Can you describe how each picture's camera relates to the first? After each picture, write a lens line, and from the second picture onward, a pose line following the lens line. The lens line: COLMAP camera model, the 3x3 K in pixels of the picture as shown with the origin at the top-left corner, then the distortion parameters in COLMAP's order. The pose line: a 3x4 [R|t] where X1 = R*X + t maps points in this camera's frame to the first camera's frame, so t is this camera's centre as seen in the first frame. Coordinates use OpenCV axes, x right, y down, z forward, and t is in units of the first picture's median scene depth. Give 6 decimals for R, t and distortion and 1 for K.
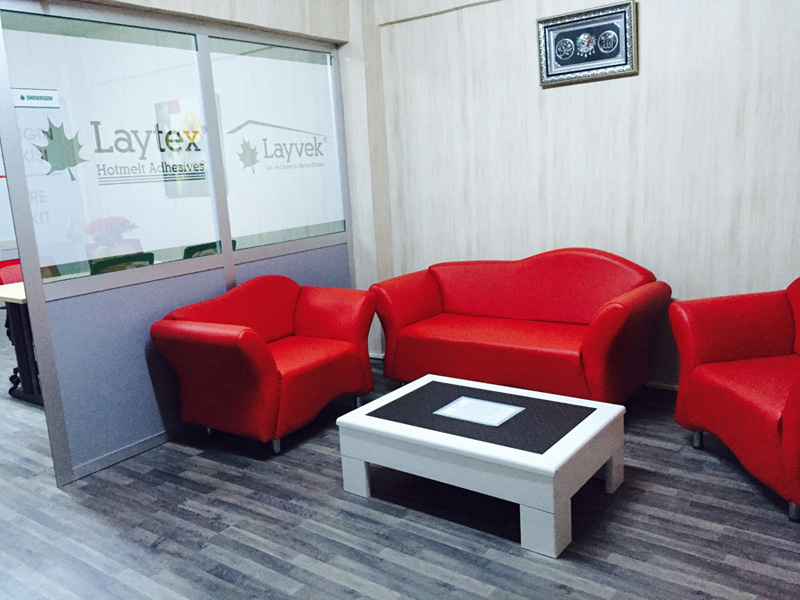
lens RADIAL K [[685.7, 0, 402.9], [0, 685.7, 299.0], [0, 0, 1]] dist [0.037009, -0.056729]
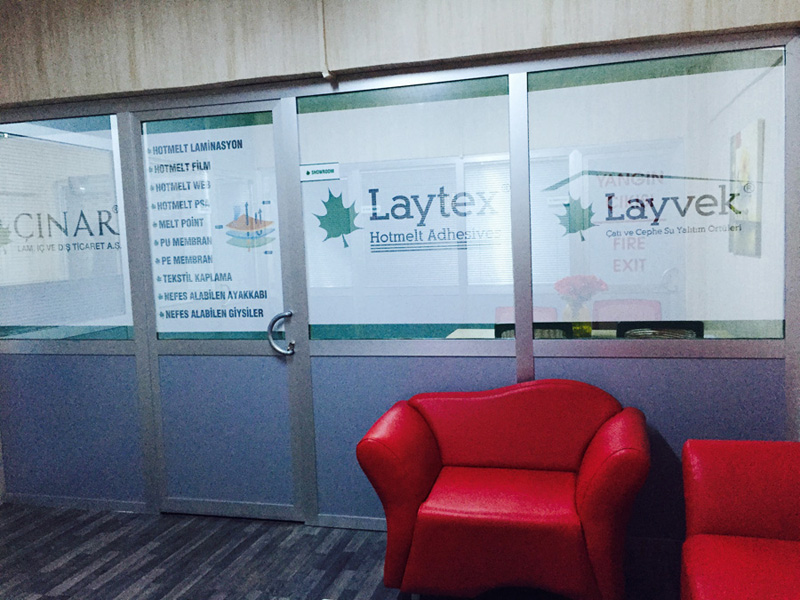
lens RADIAL K [[685.7, 0, 400.6], [0, 685.7, 300.8], [0, 0, 1]] dist [0.037009, -0.056729]
pose [[0.348883, 0.126935, -0.928530, 0.491594], [-0.160476, 0.984243, 0.074254, -0.172210], [0.923324, 0.123101, 0.363755, 0.670578]]
